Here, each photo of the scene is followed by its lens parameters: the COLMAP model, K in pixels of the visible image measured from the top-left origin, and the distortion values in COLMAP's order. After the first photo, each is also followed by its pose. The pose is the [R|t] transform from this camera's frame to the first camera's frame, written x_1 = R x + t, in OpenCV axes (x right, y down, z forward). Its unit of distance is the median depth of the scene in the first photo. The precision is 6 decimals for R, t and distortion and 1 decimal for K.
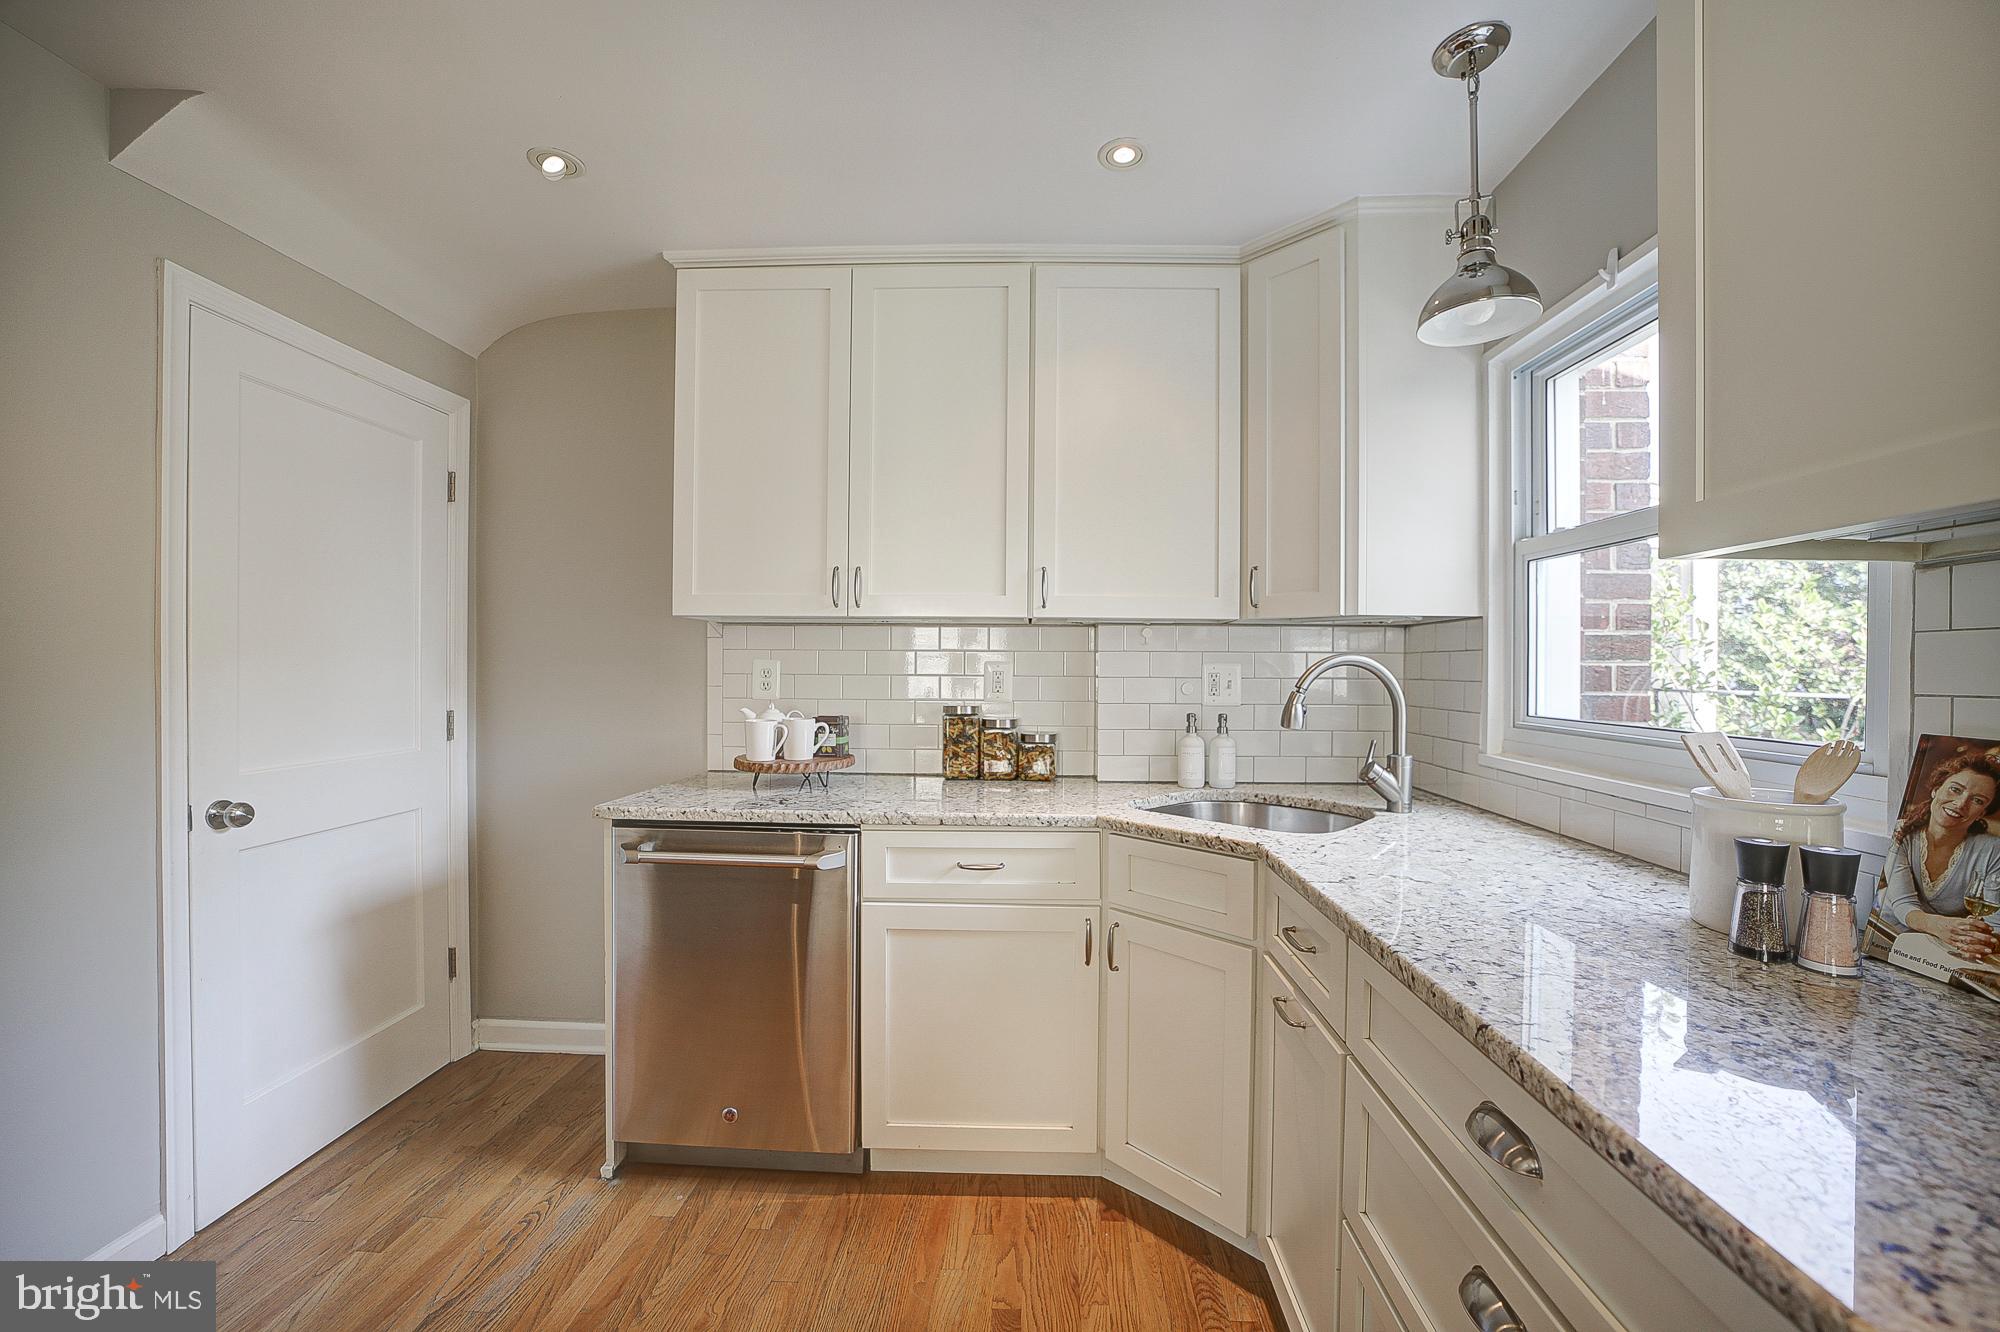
lens RADIAL K [[791.1, 0, 1030.5], [0, 791.1, 682.6], [0, 0, 1]] dist [-0.026908, 0.000127]
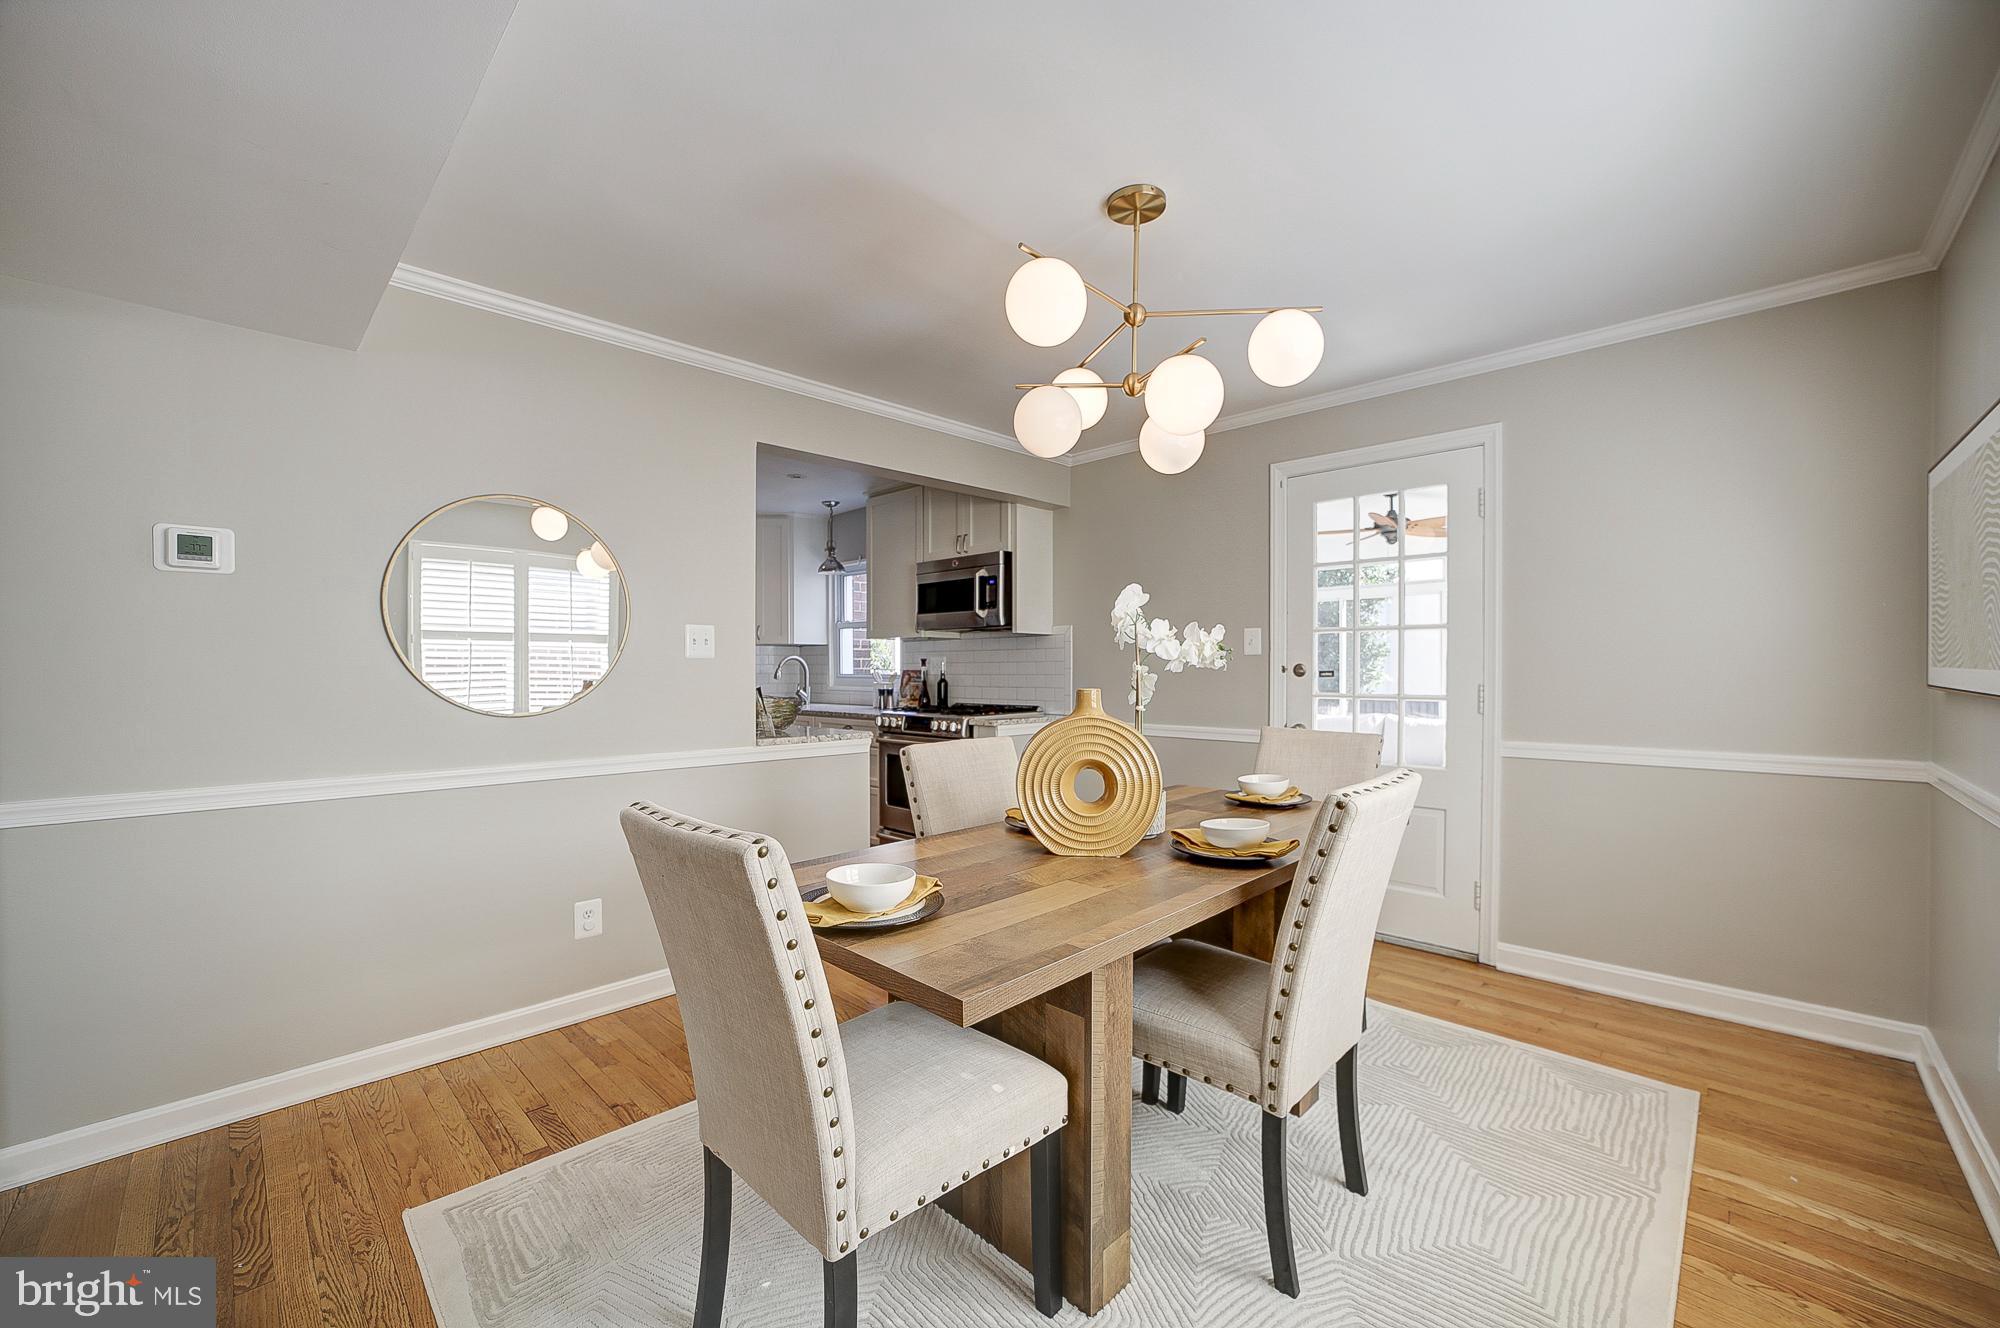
lens RADIAL K [[799.2, 0, 994.1], [0, 799.2, 657.4], [0, 0, 1]] dist [-0.027960, 0.000059]
pose [[0.697828, 0.006585, 0.716235, -1.300447], [0.015468, 0.999586, -0.024260, 0.060607], [-0.716099, 0.028008, 0.697437, -1.789803]]
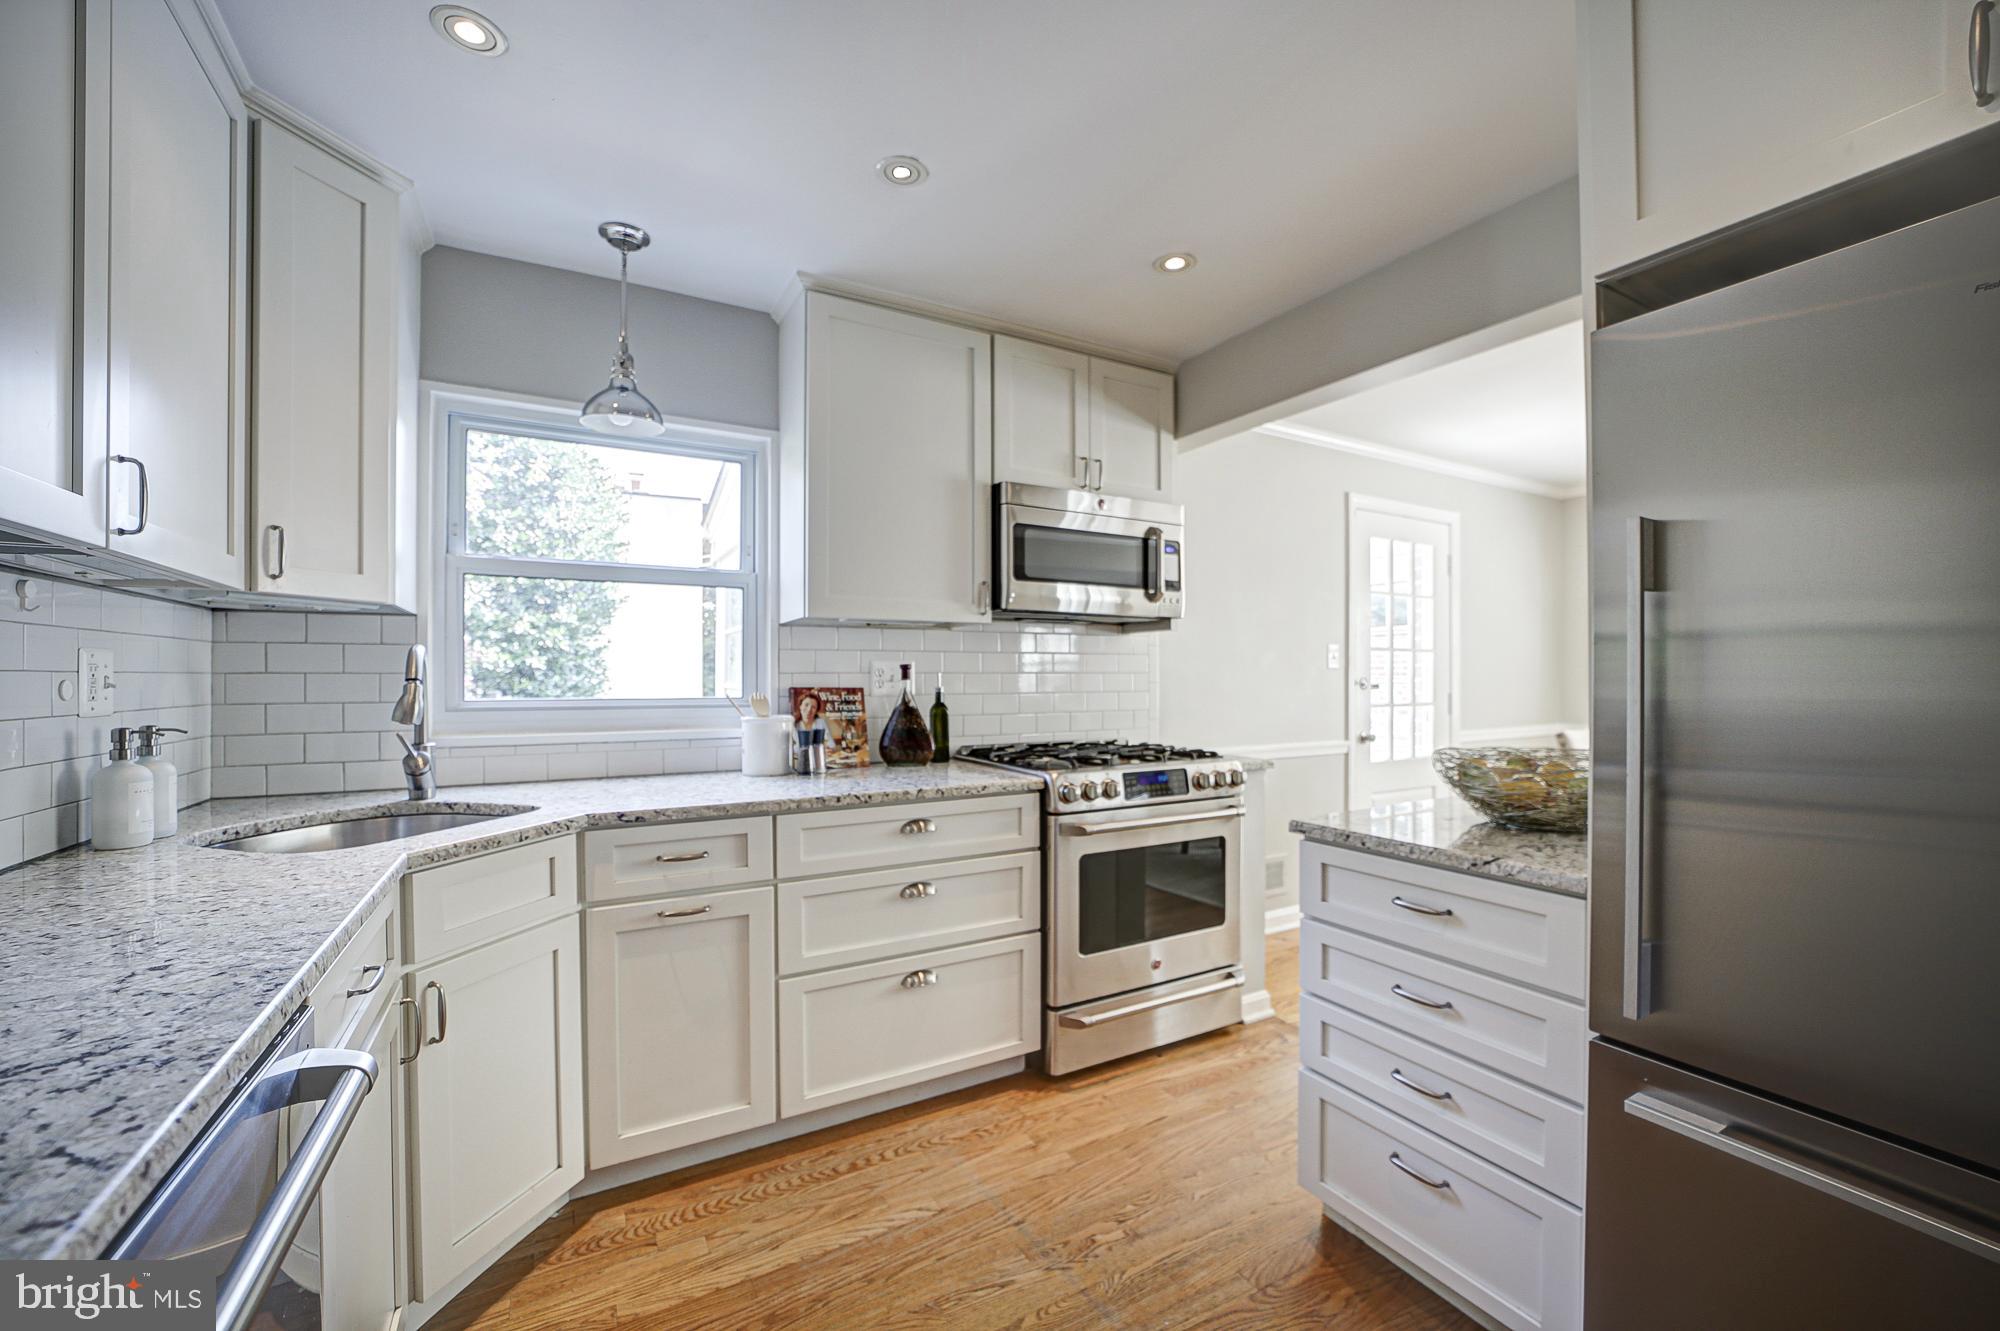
lens RADIAL K [[782.4, 0, 1001.1], [0, 782.4, 680.0], [0, 0, 1]] dist [-0.031178, -0.000006]
pose [[-0.510336, -0.009732, 0.859920, -0.743366], [0.011352, 0.999773, 0.018052, 0.000238], [-0.859900, 0.018975, -0.510109, 0.811656]]
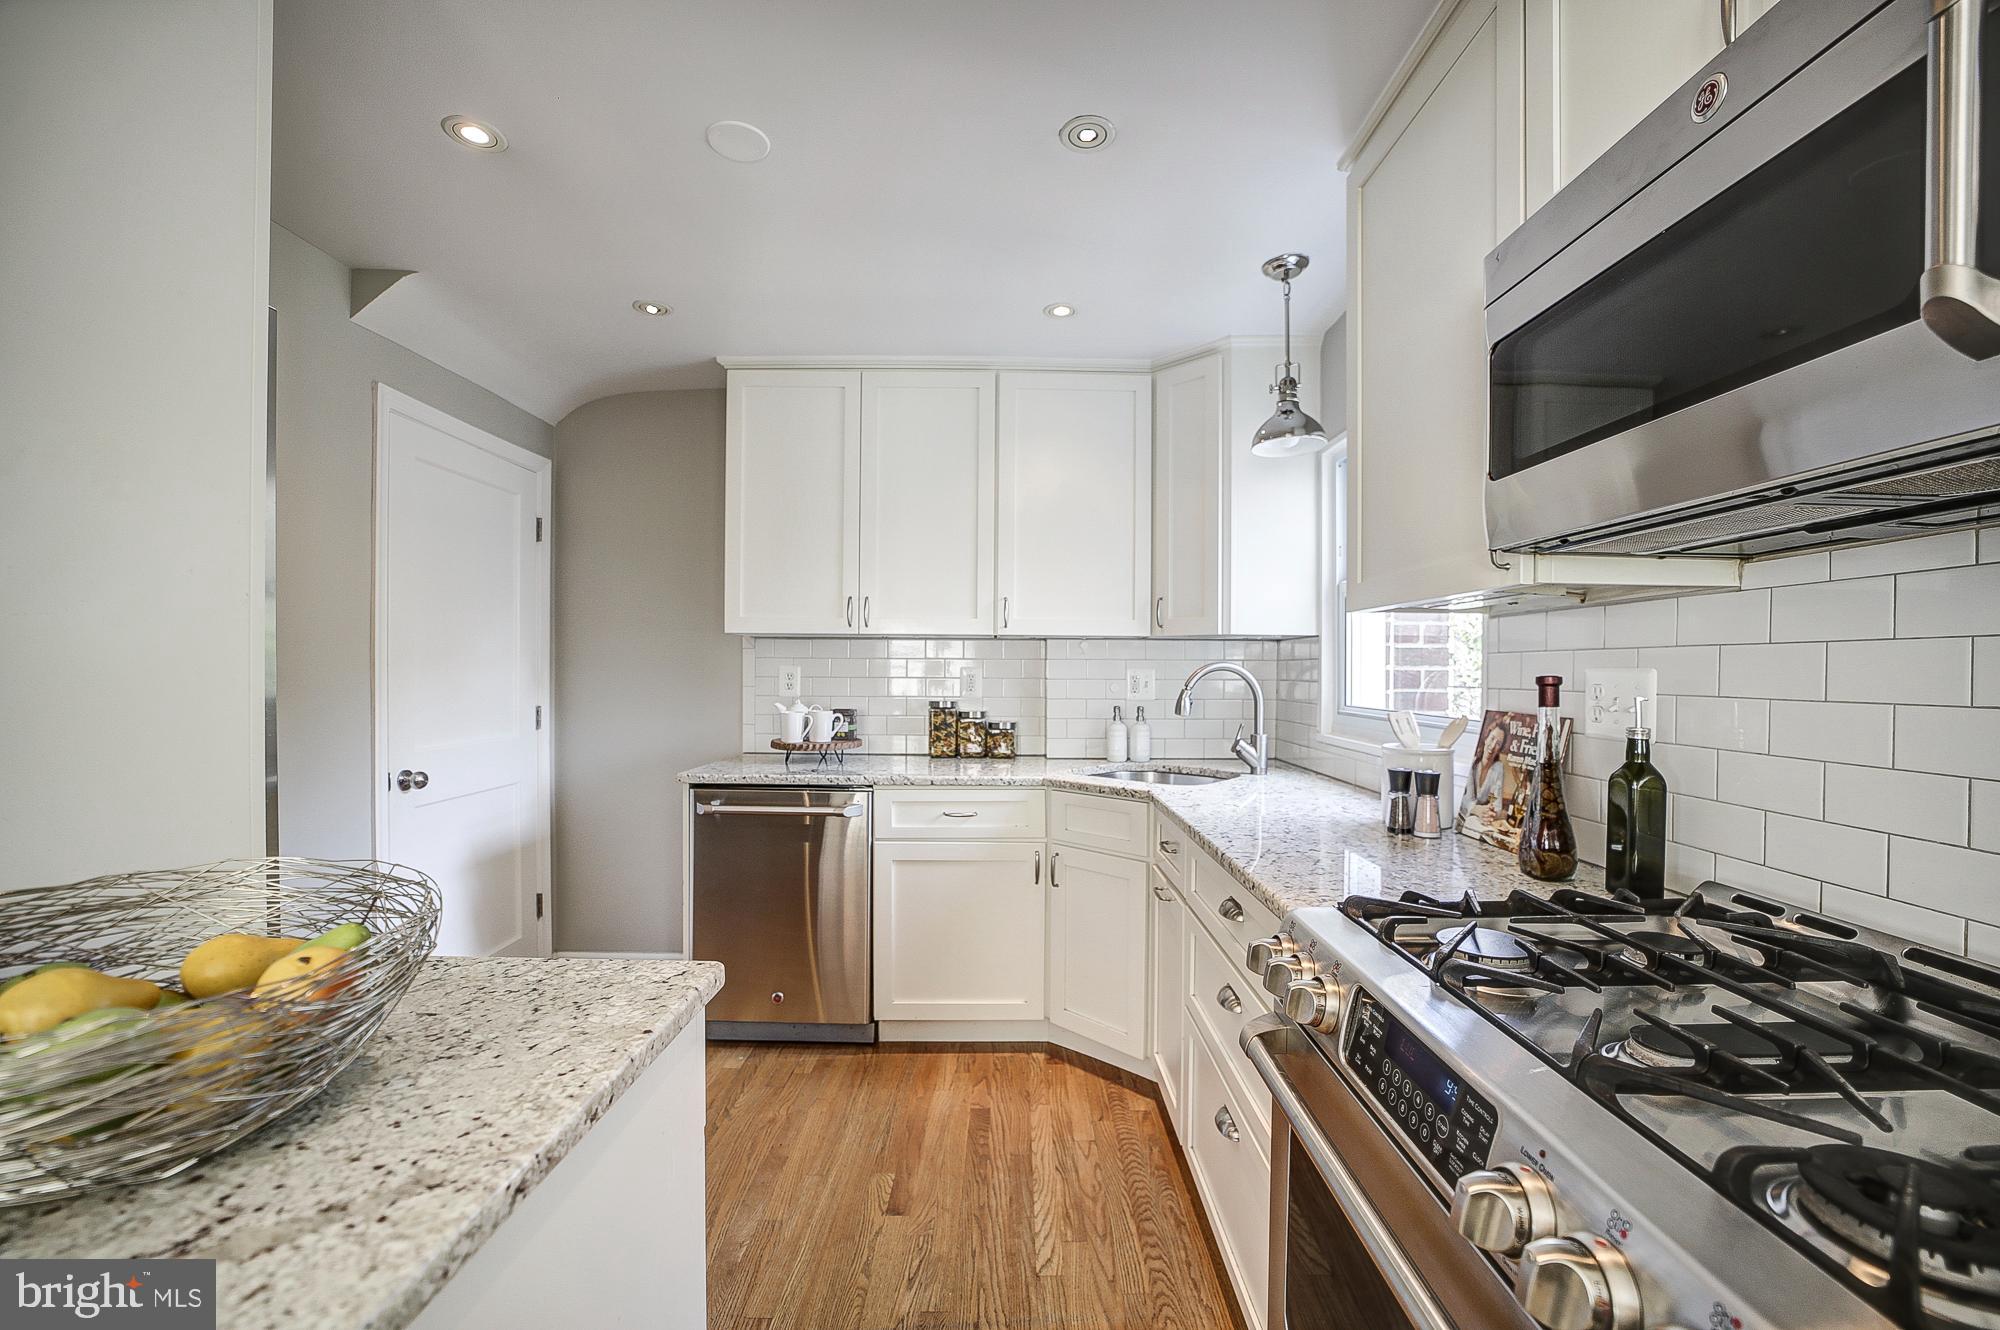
lens RADIAL K [[803.6, 0, 1024.5], [0, 803.6, 679.9], [0, 0, 1]] dist [-0.031694, 0.000191]
pose [[0.999347, -0.001279, 0.036116, -0.000794], [0.001487, 0.999982, -0.005733, 0.002724], [-0.036108, 0.005783, 0.999331, -0.394012]]
